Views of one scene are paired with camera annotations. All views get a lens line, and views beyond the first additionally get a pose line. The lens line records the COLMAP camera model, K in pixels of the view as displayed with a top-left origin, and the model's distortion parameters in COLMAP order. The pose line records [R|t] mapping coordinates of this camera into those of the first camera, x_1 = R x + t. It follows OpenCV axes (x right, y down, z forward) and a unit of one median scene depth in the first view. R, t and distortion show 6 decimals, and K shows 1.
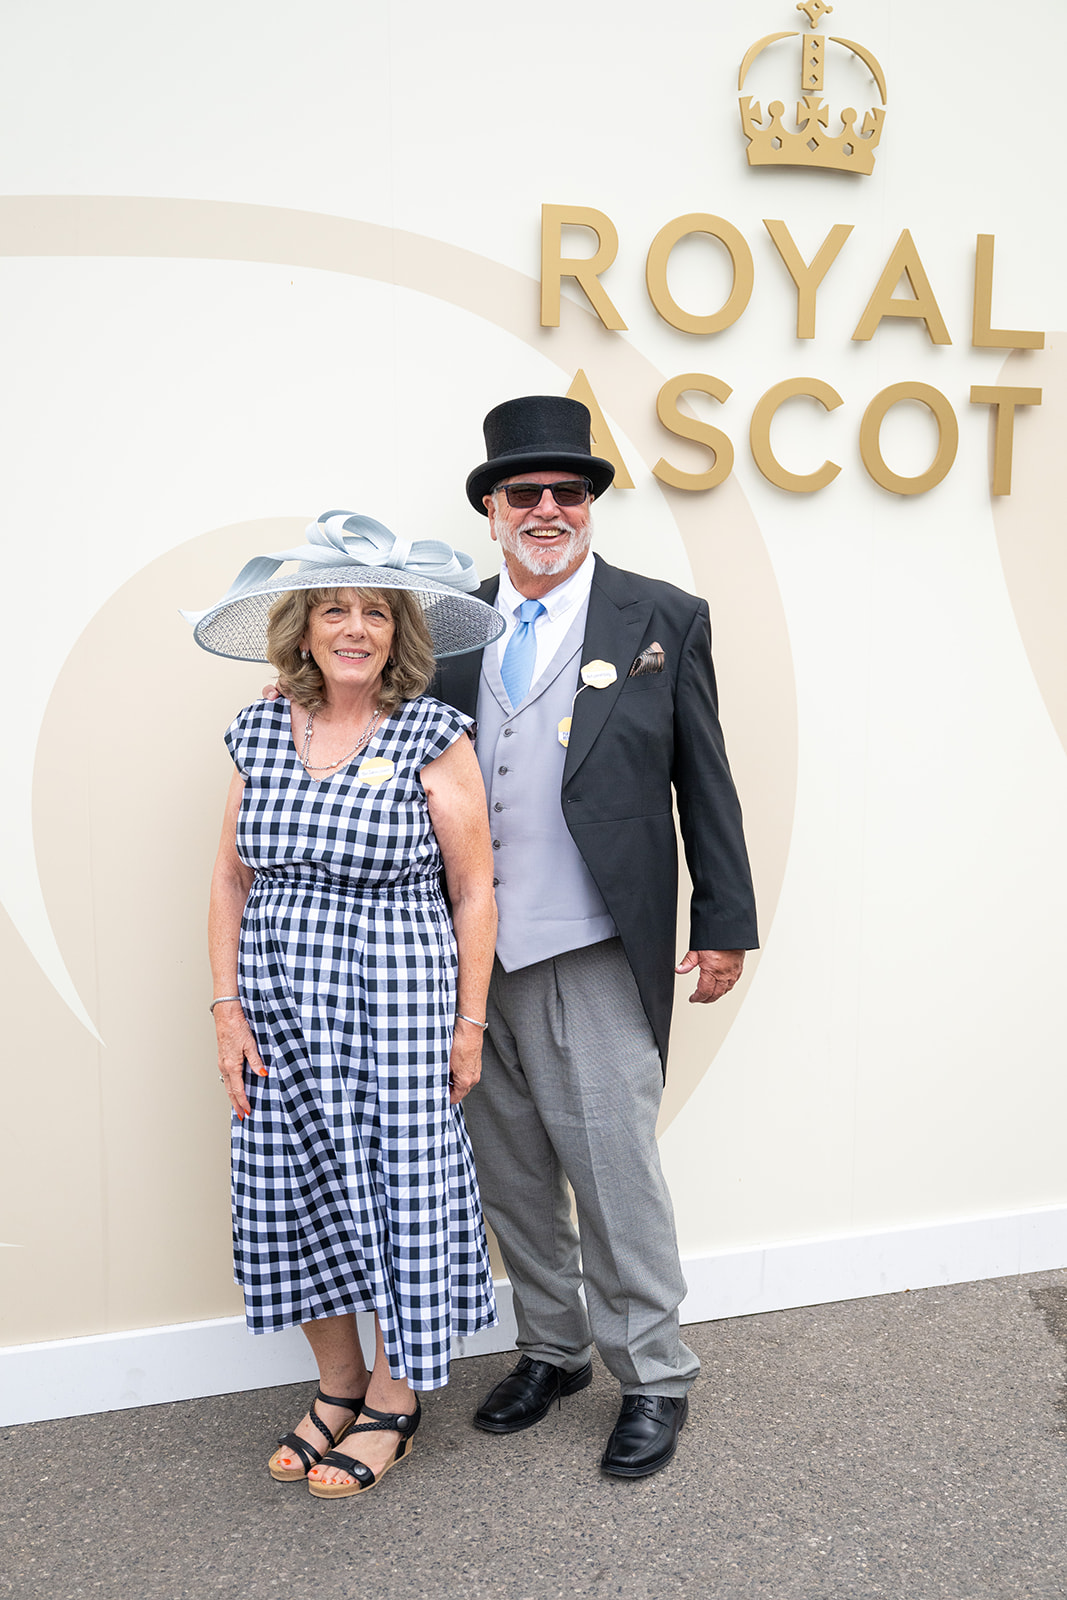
lens RADIAL K [[1940.1, 0, 531.9], [0, 1940.1, 800.8], [0, 0, 1]] dist [-0.017183, 0.000000]
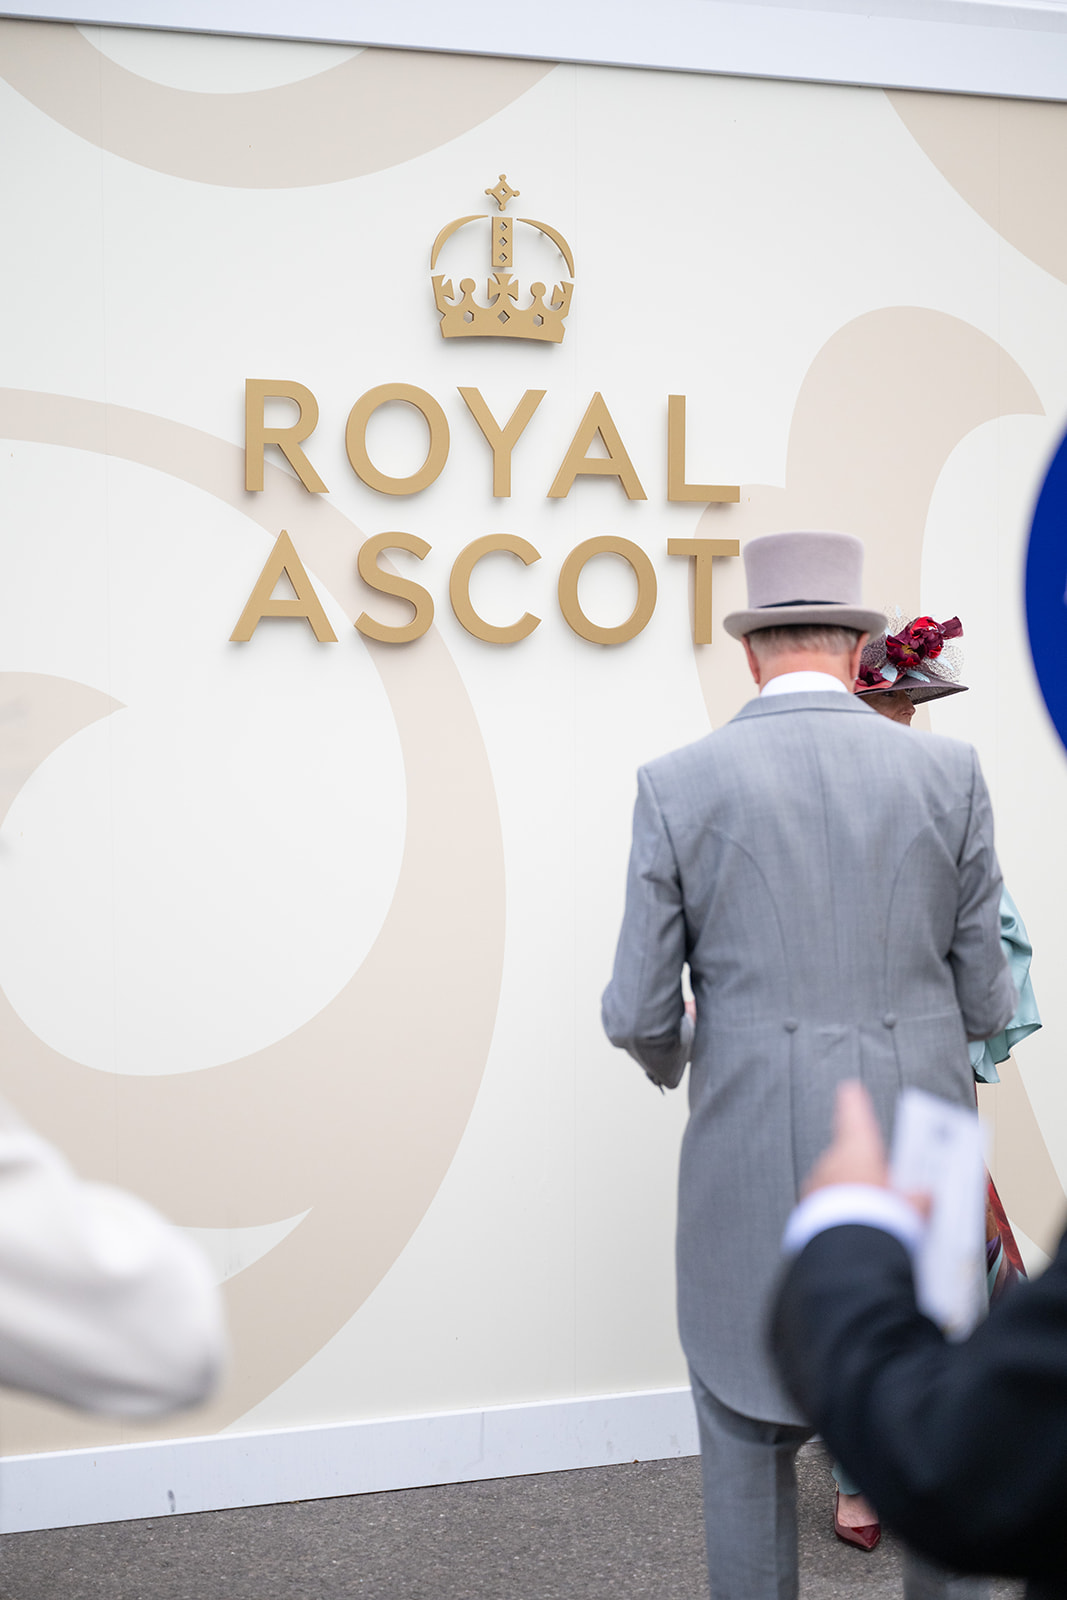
lens RADIAL K [[3179.5, 0, 533.3], [0, 3179.5, 798.2], [0, 0, 1]] dist [-0.027683, 0.000000]
pose [[0.995344, -0.007184, 0.096121, -0.006793], [0.015702, 0.995983, -0.088157, 0.072675], [-0.095101, 0.089255, 0.991458, -0.678555]]
